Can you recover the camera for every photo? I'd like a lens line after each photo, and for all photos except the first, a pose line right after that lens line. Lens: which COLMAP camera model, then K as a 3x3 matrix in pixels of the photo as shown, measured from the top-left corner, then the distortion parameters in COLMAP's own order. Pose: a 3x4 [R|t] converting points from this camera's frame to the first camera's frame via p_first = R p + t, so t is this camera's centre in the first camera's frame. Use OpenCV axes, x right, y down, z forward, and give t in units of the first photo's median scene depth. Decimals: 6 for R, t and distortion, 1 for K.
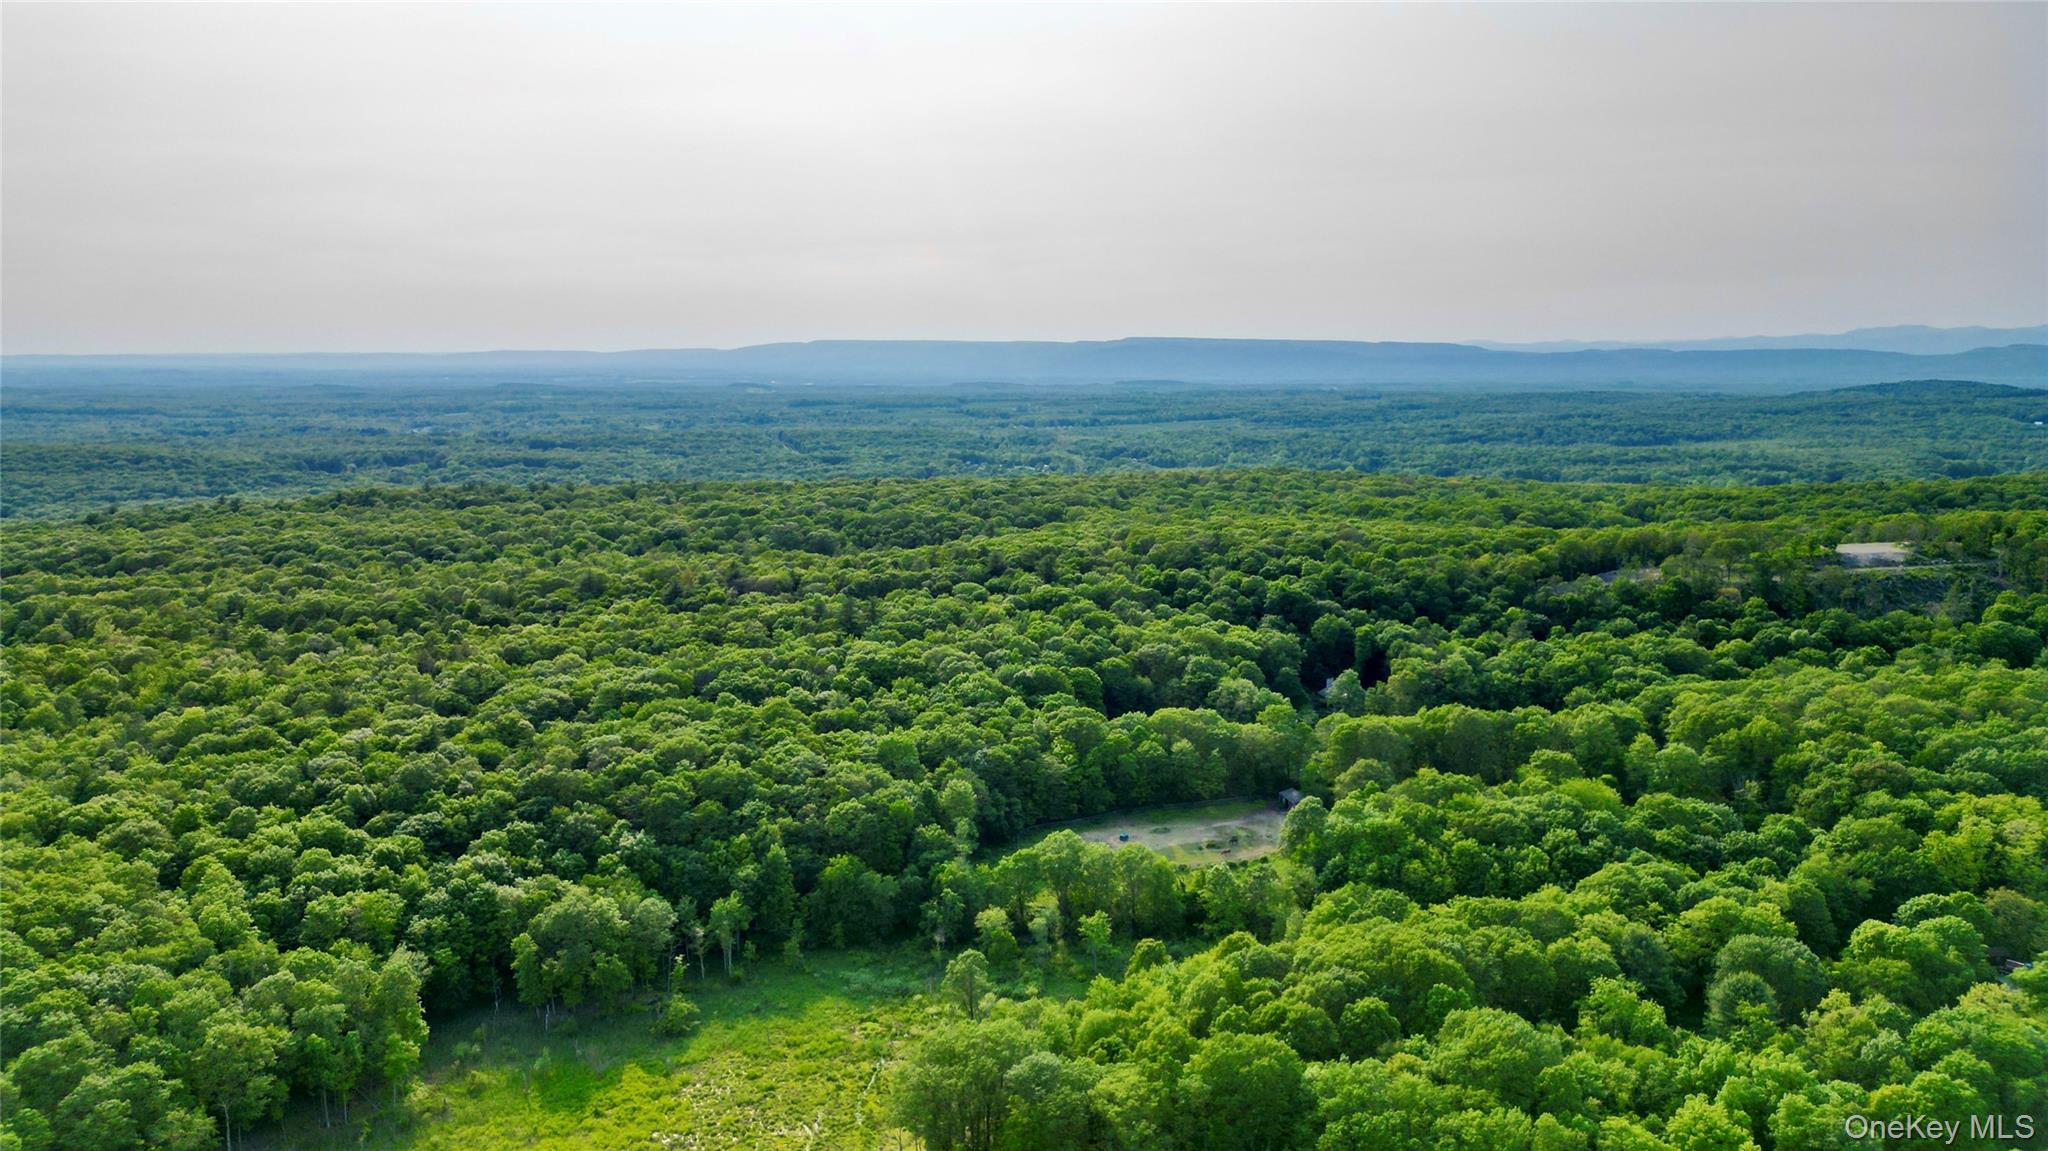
lens RADIAL K [[1383.0, 0, 1021.4], [0, 1383.0, 564.3], [0, 0, 1]] dist [-0.009808, -0.020104]
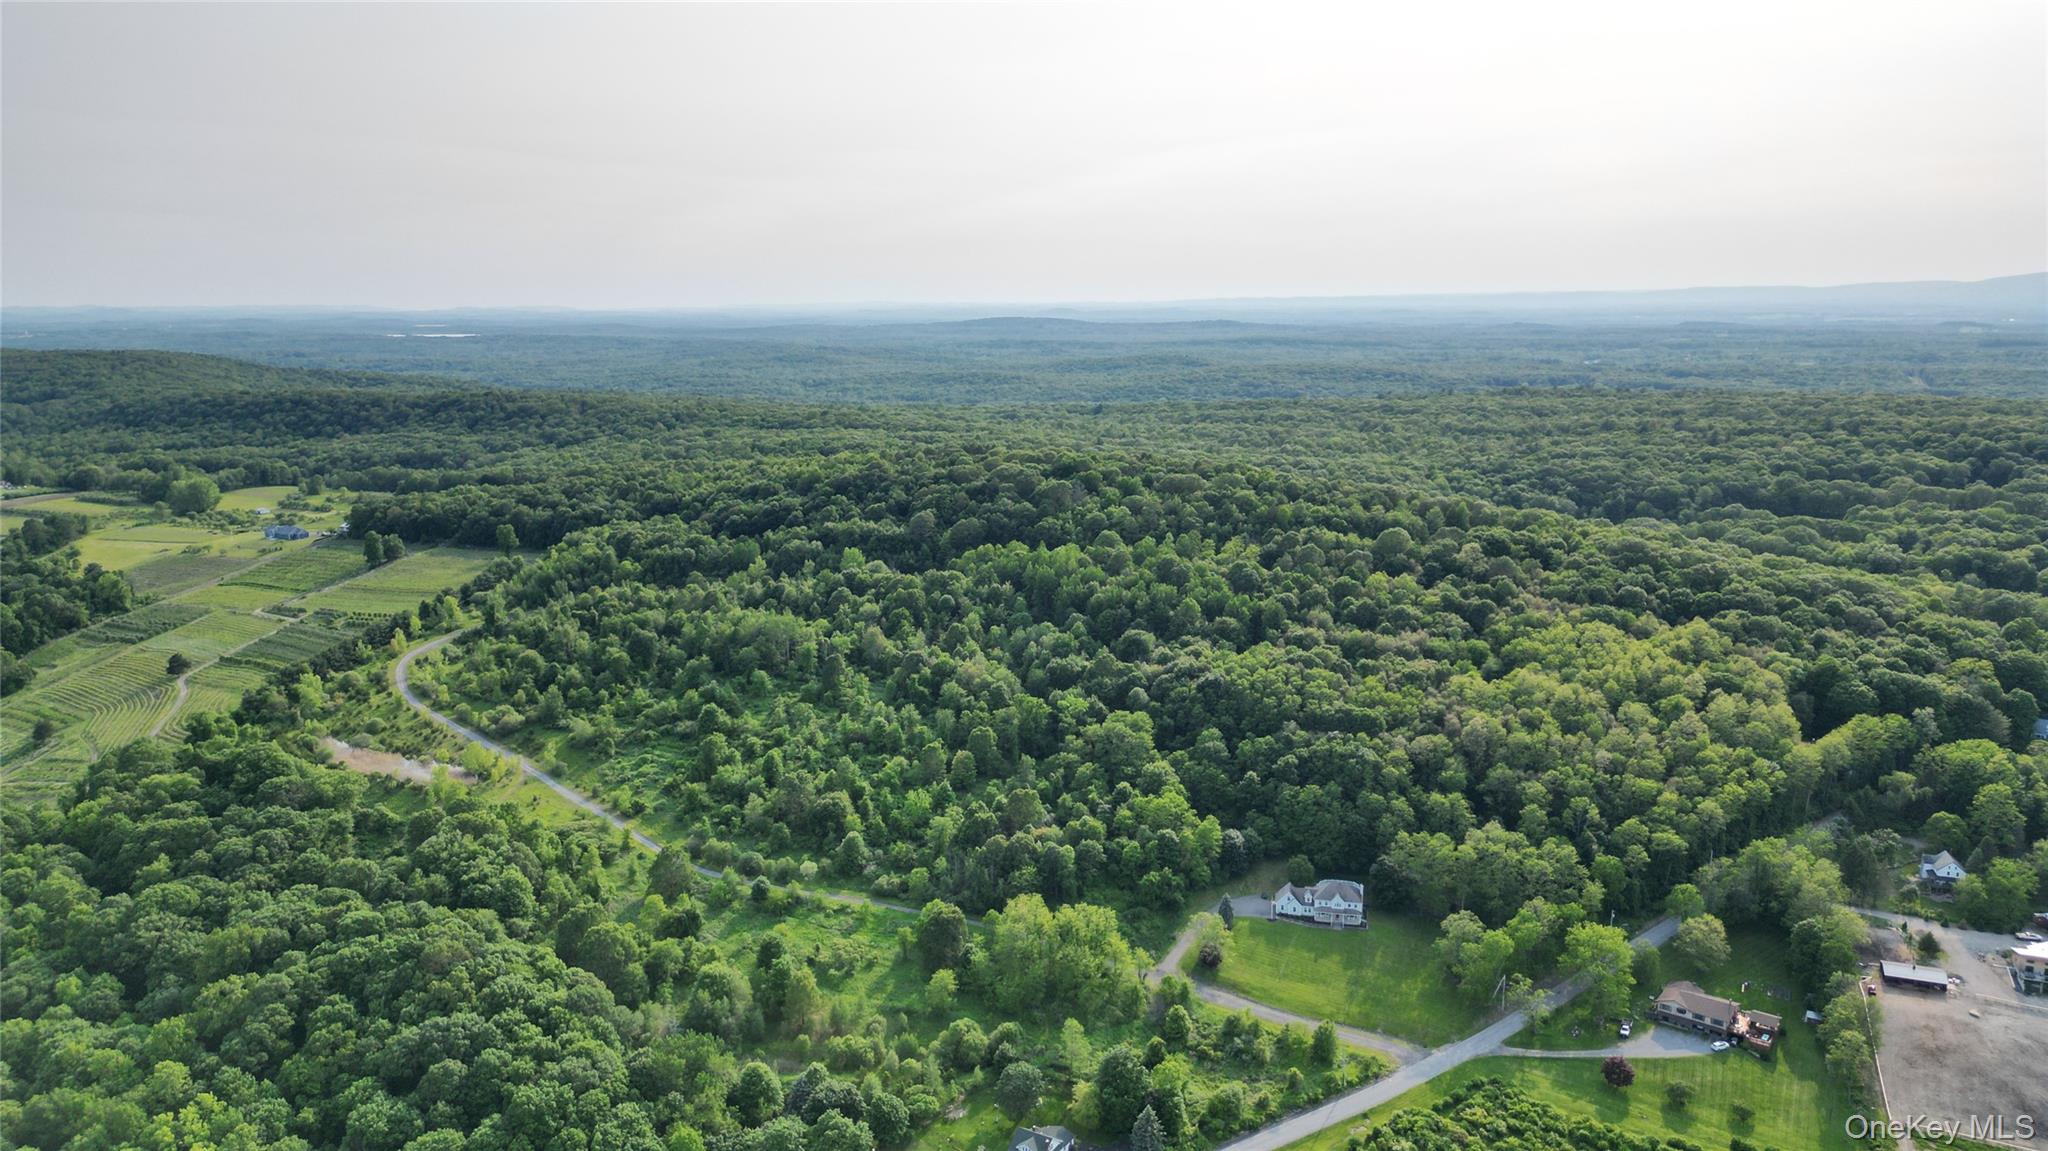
lens RADIAL K [[1383.0, 0, 1025.9], [0, 1383.0, 574.4], [0, 0, 1]] dist [-0.009808, -0.020104]
pose [[0.690681, 0.124413, -0.712377, 0.614696], [-0.087371, 0.992230, 0.088577, 0.135972], [0.717862, 0.001063, 0.696185, -1.112190]]
